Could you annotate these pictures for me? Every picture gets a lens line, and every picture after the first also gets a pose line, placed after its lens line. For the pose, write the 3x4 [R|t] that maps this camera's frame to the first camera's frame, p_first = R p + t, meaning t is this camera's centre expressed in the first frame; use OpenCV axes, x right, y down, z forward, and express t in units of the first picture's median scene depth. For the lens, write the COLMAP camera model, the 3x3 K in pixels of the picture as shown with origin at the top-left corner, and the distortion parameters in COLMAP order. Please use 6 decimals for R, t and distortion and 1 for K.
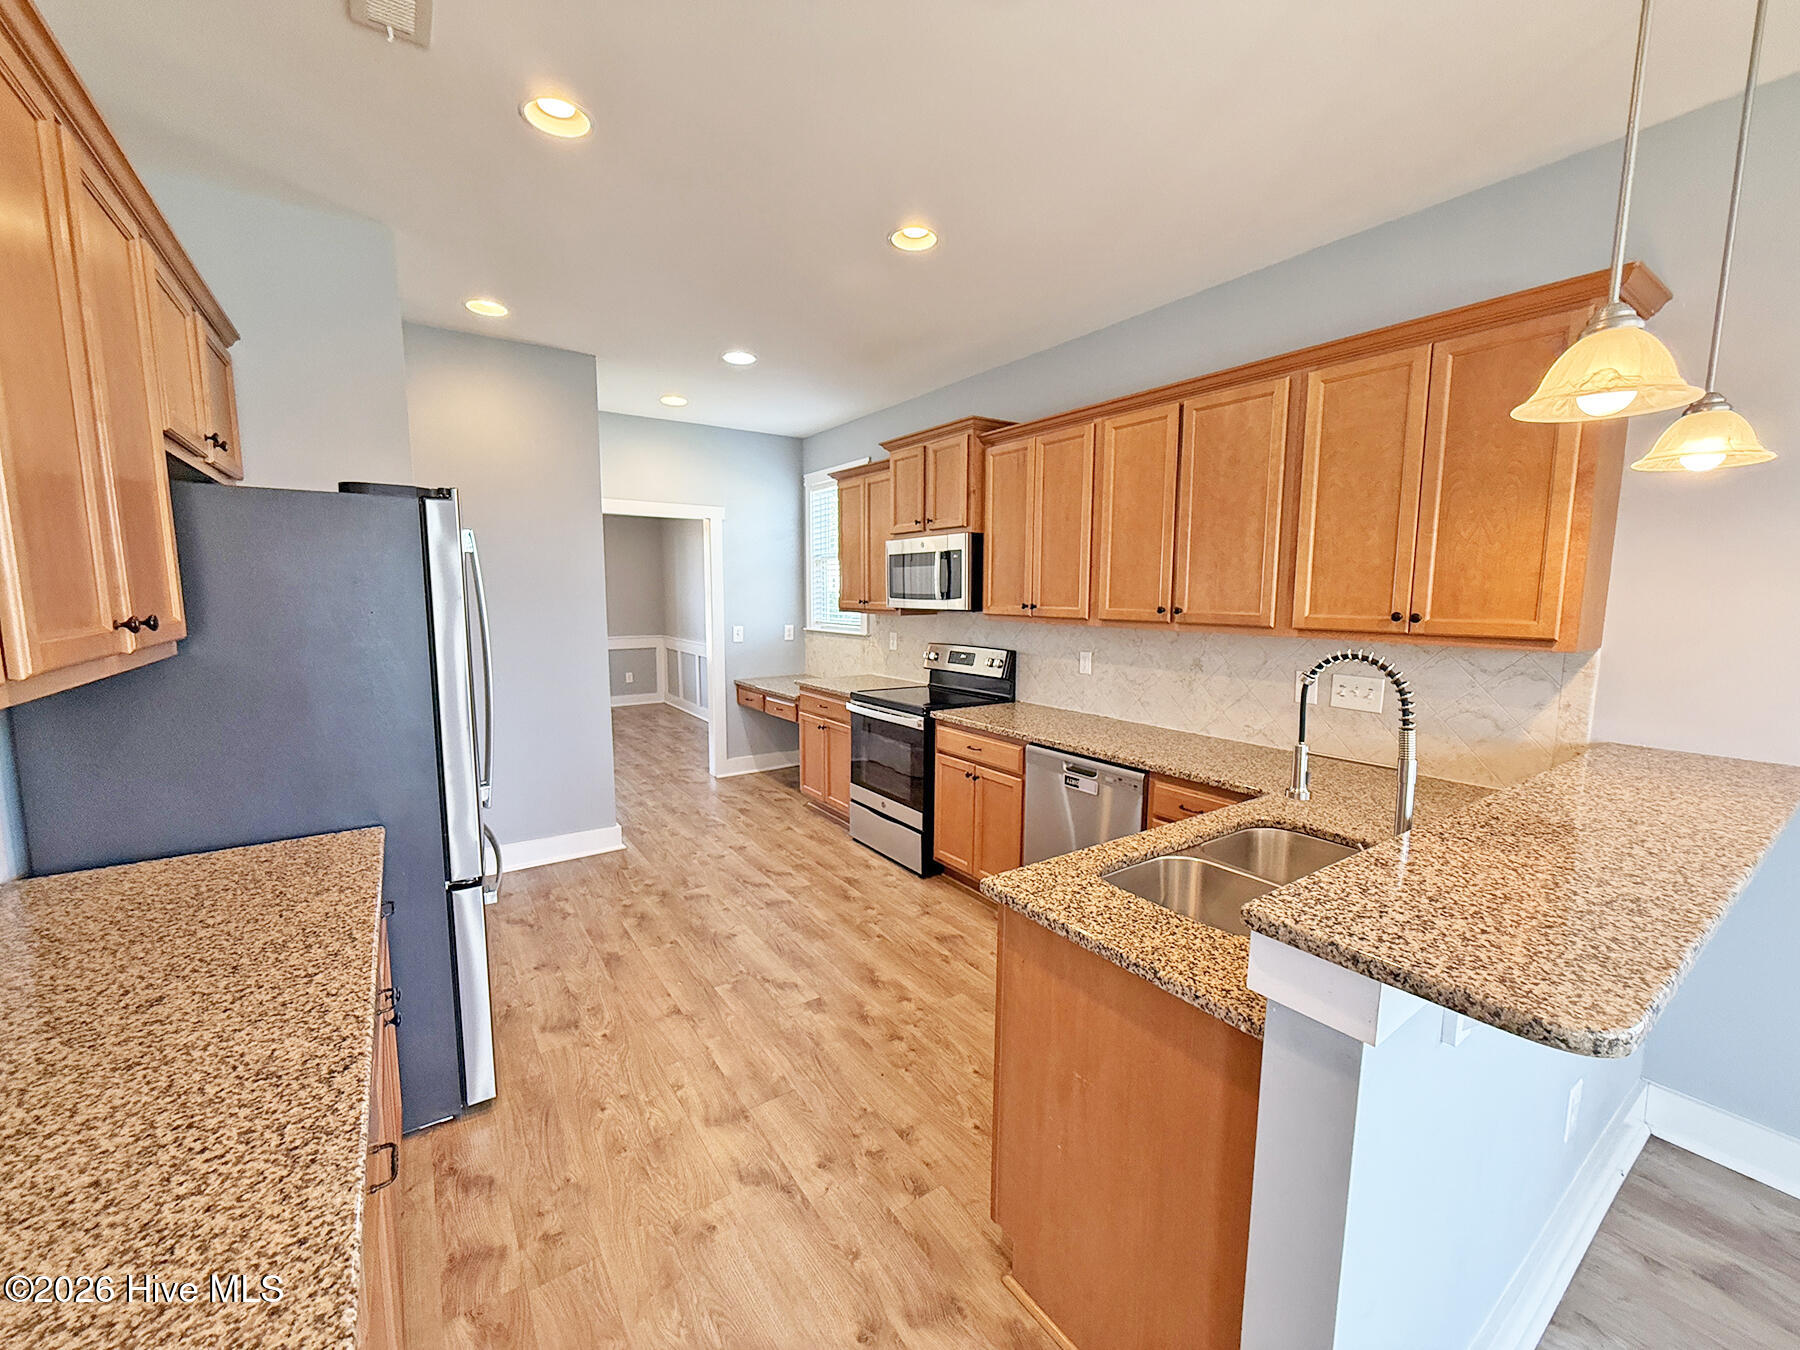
lens RADIAL K [[721.5, 0, 901.9], [0, 721.5, 674.6], [0, 0, 1]] dist [-0.000376, 0.000267]
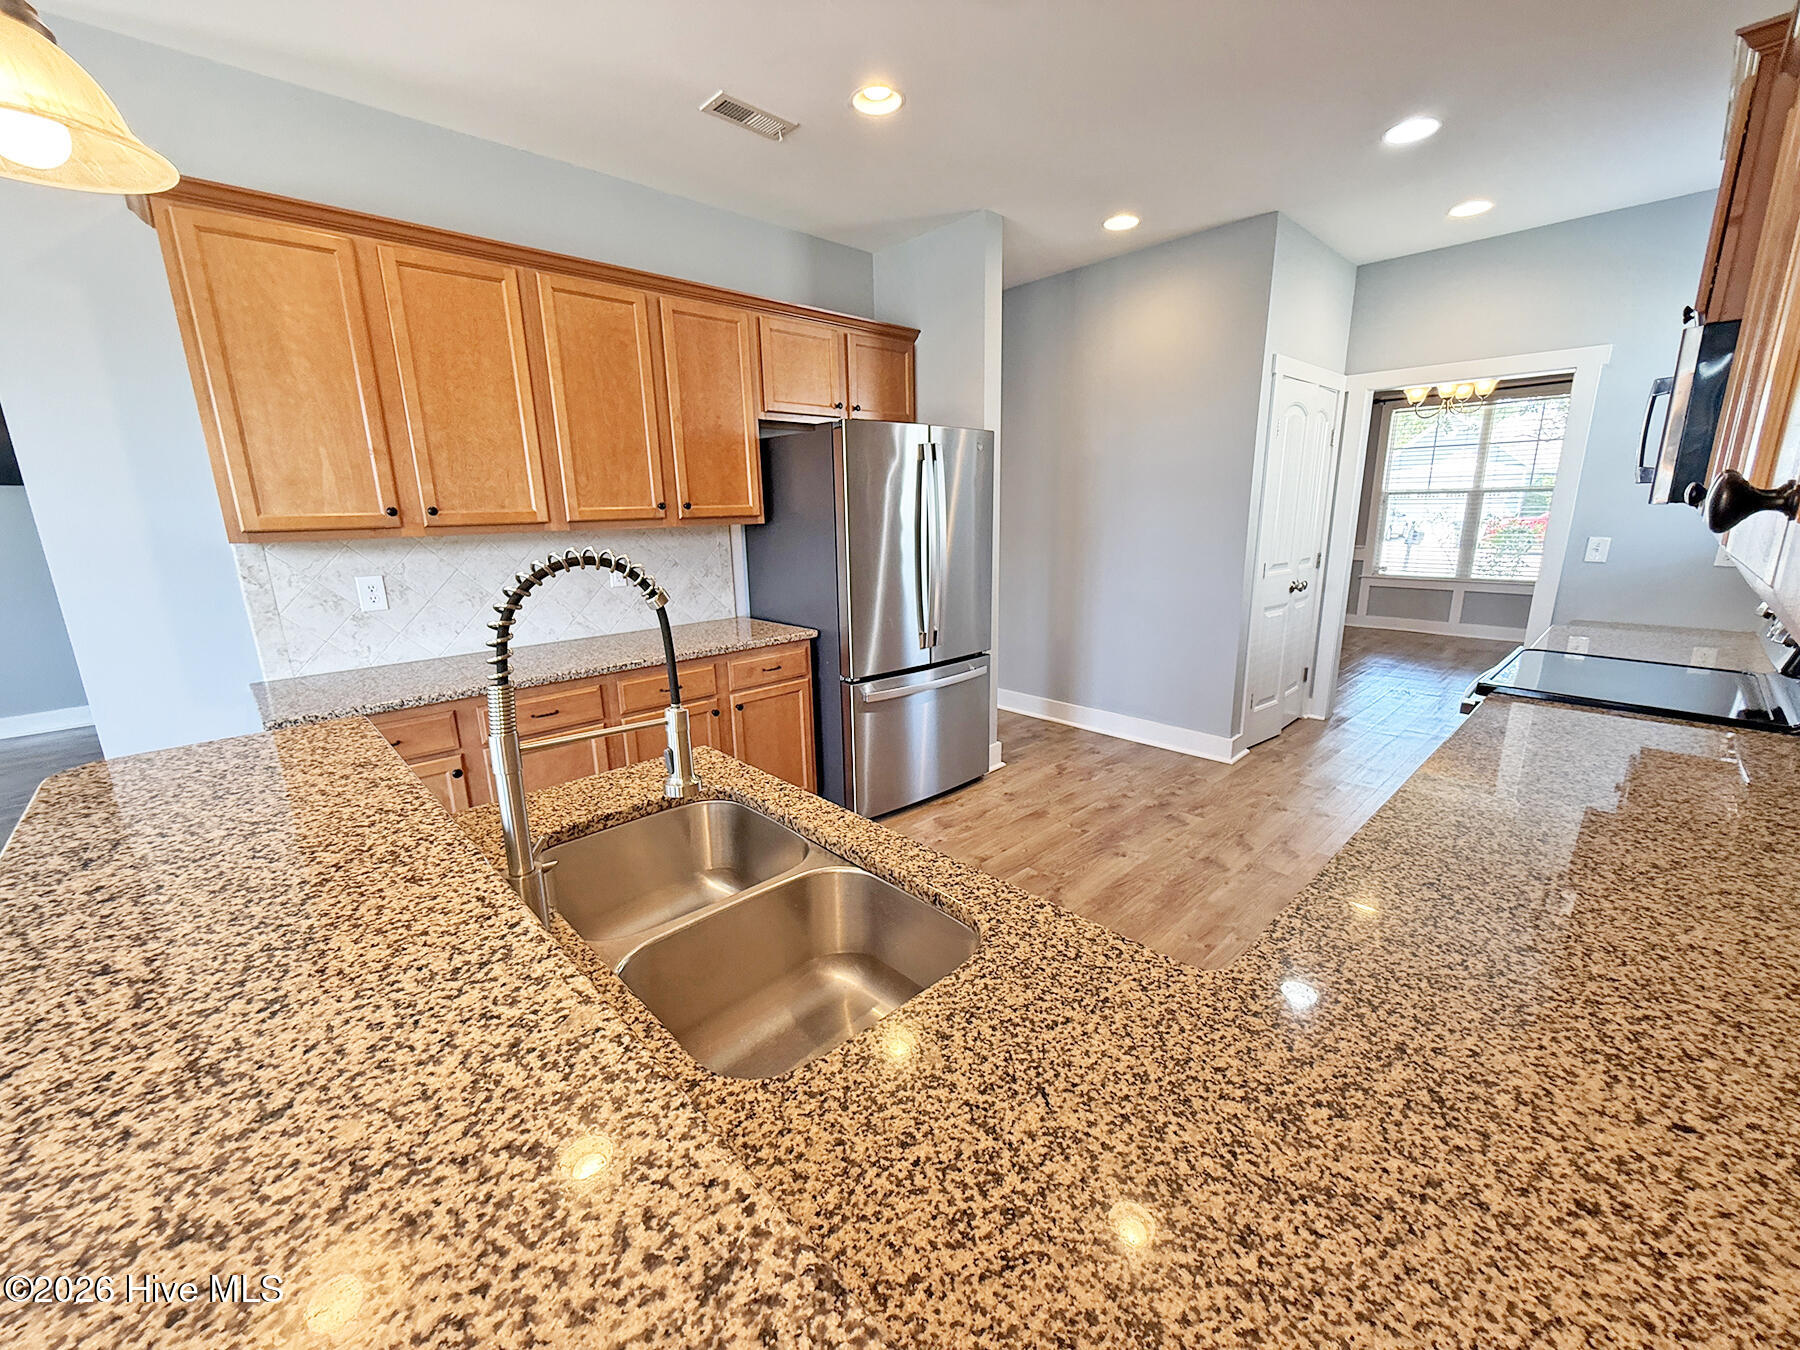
lens RADIAL K [[716.8, 0, 900.0], [0, 716.8, 675.0], [0, 0, 1]] dist [-0.000209, 0.000367]
pose [[0.153812, 0.223008, -0.962605, 0.658953], [-0.098322, 0.972818, 0.209664, -0.043754], [0.983196, 0.062396, 0.171558, 0.611784]]
